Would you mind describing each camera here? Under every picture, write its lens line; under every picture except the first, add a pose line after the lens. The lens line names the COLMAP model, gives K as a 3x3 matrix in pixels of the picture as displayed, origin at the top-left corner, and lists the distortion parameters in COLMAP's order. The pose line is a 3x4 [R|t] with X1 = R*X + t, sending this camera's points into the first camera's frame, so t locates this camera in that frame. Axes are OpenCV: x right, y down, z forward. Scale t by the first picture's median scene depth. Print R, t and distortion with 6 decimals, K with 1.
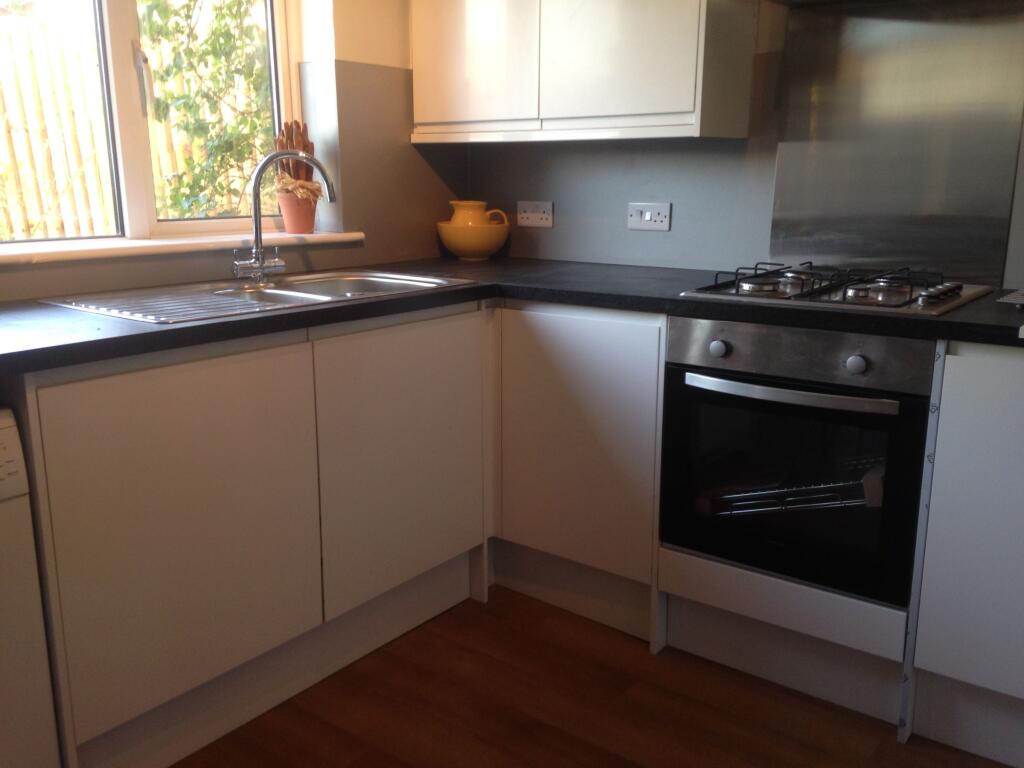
lens RADIAL K [[911.8, 0, 513.3], [0, 911.8, 391.3], [0, 0, 1]] dist [0.130828, -0.224085]
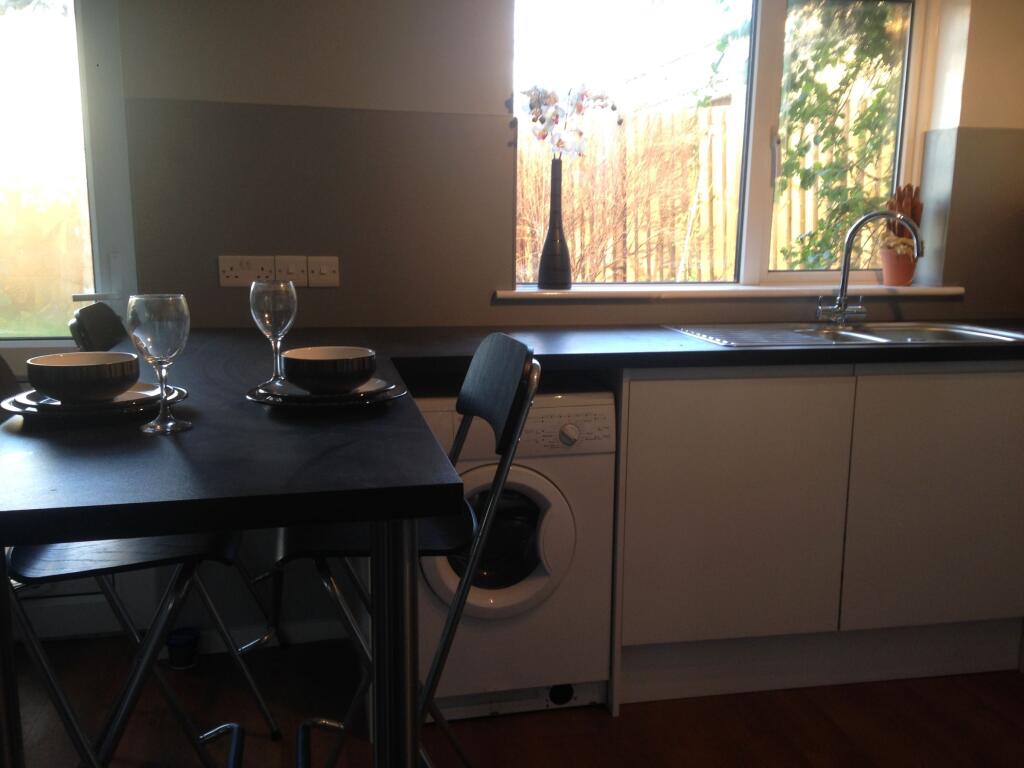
lens RADIAL K [[911.8, 0, 513.3], [0, 911.8, 391.3], [0, 0, 1]] dist [0.130828, -0.224085]
pose [[0.746419, 0.115425, -0.655390, 0.183101], [-0.156746, 0.987628, -0.004580, 0.031069], [0.646753, 0.106148, 0.755277, -0.120584]]
